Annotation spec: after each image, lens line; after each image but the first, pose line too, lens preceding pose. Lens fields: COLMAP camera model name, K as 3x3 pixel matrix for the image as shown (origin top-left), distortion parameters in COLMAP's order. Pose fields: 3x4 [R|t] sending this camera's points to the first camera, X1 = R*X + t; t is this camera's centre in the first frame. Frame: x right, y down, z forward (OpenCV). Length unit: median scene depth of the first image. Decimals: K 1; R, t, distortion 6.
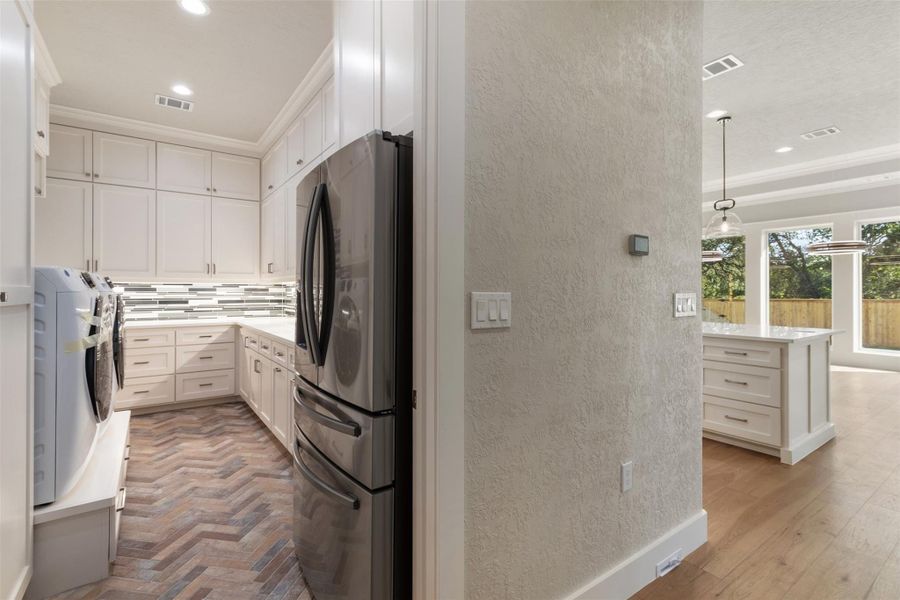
lens RADIAL K [[420.9, 0, 448.1], [0, 420.9, 289.1], [0, 0, 1]] dist [0.005520, -0.000191]
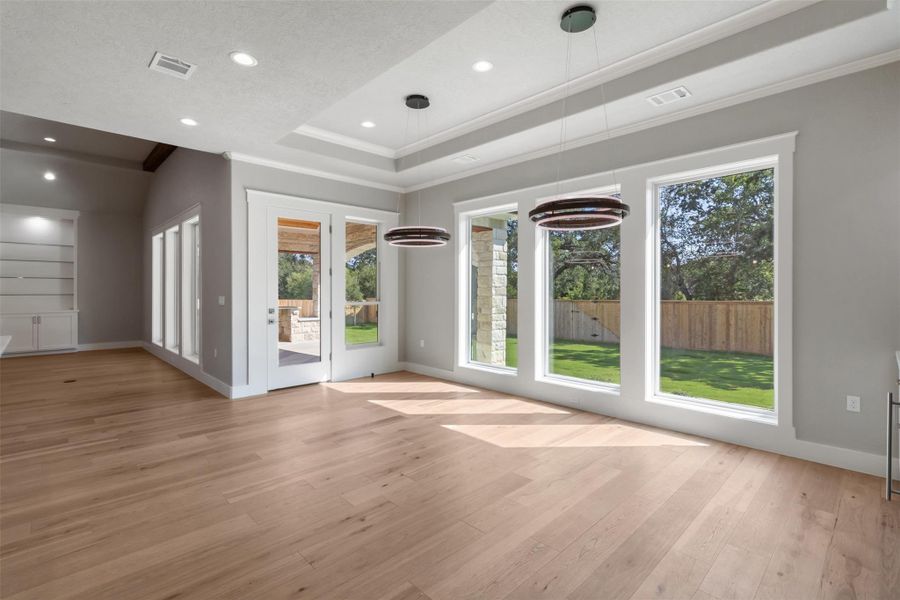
lens RADIAL K [[420.9, 0, 452.3], [0, 420.9, 291.9], [0, 0, 1]] dist [0.005520, -0.000191]
pose [[0.986551, -0.002683, 0.163434, 0.791926], [0.001337, 0.999964, 0.008346, -0.011643], [-0.163451, -0.008015, 0.986519, 0.614213]]
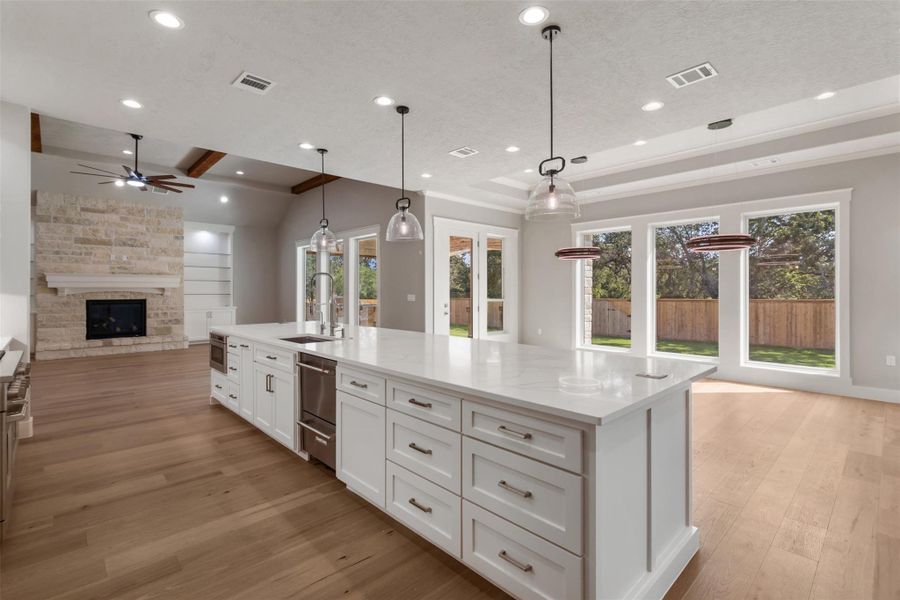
lens RADIAL K [[420.9, 0, 452.2], [0, 420.9, 290.9], [0, 0, 1]] dist [0.005520, -0.000191]
pose [[0.988318, -0.003735, 0.152361, 0.335703], [0.002844, 0.999978, 0.006067, -0.013888], [-0.152381, -0.005563, 0.988306, 0.324554]]
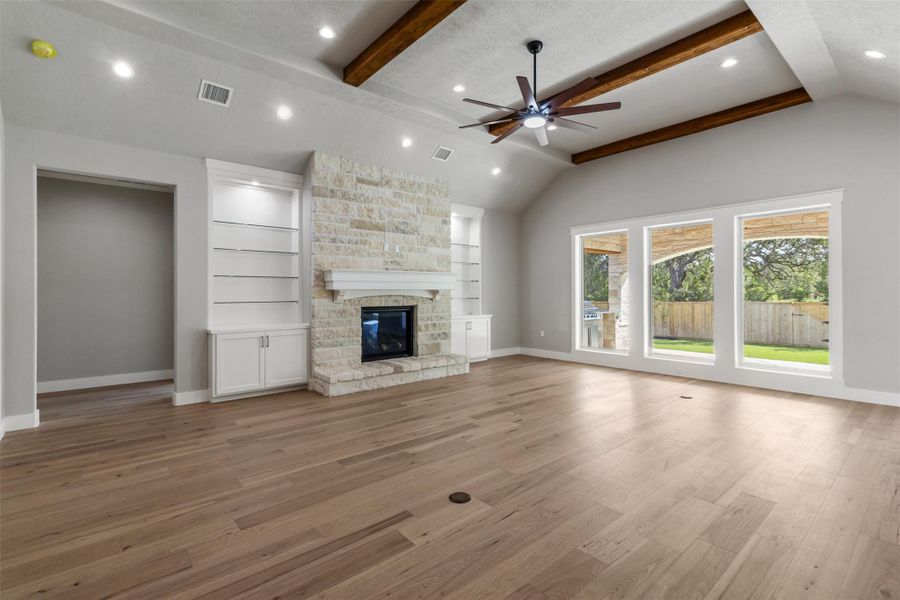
lens RADIAL K [[420.9, 0, 448.1], [0, 420.9, 292.4], [0, 0, 1]] dist [0.005520, -0.000191]
pose [[0.995364, -0.005738, 0.096007, -0.686409], [0.005308, 0.999975, 0.004739, -0.017933], [-0.096032, -0.004207, 0.995369, 0.973820]]
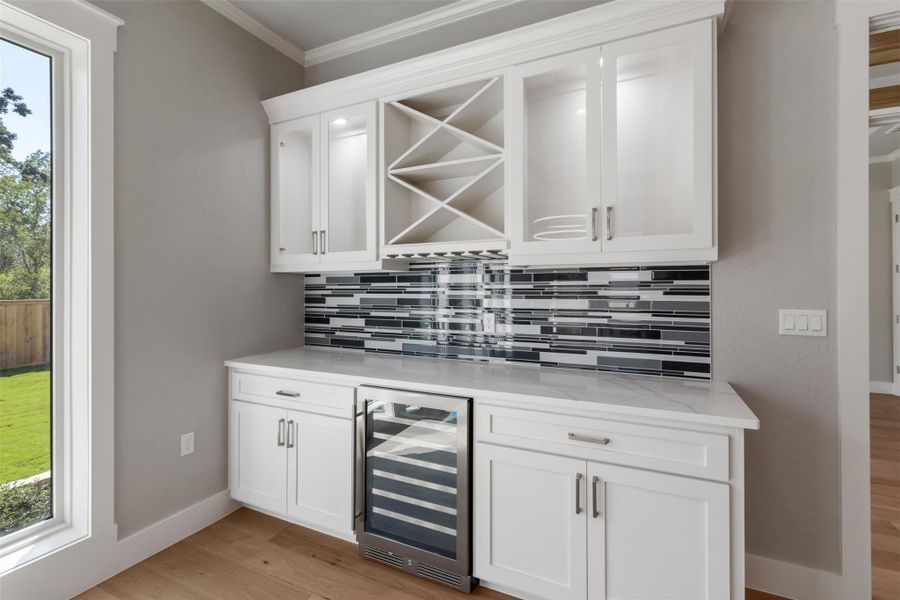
lens RADIAL K [[420.9, 0, 436.6], [0, 420.9, 288.7], [0, 0, 1]] dist [0.005520, -0.000191]
pose [[-0.483024, -0.000092, 0.875607, 0.939367], [-0.005653, 0.999979, -0.003014, -0.008350], [-0.875589, -0.006406, -0.483014, 1.086072]]
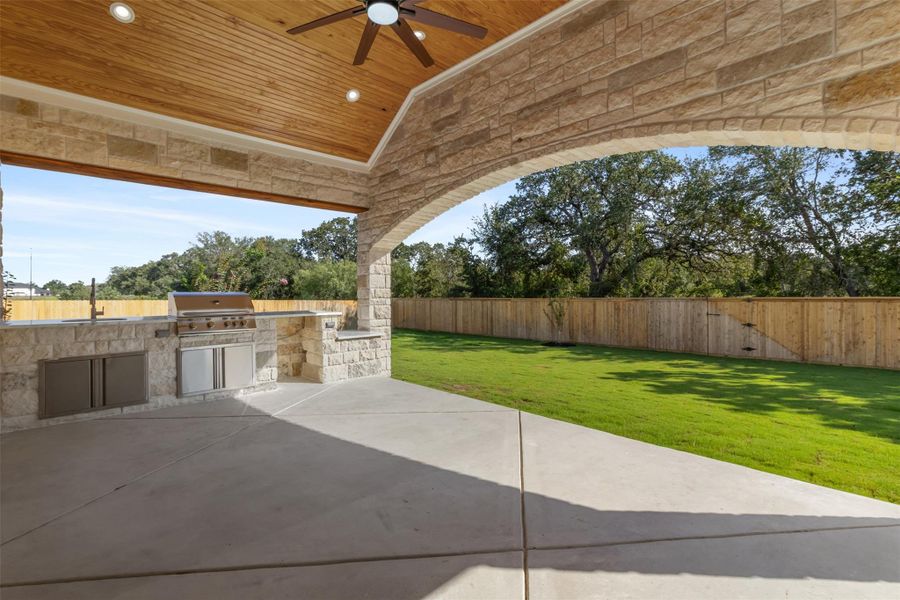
lens RADIAL K [[420.9, 0, 450.8], [0, 420.9, 292.8], [0, 0, 1]] dist [0.005520, -0.000191]
pose [[0.988040, -0.008231, 0.153976, 0.477519], [0.006795, 0.999928, 0.009855, 0.026384], [-0.154046, -0.008691, 0.988025, 1.812898]]
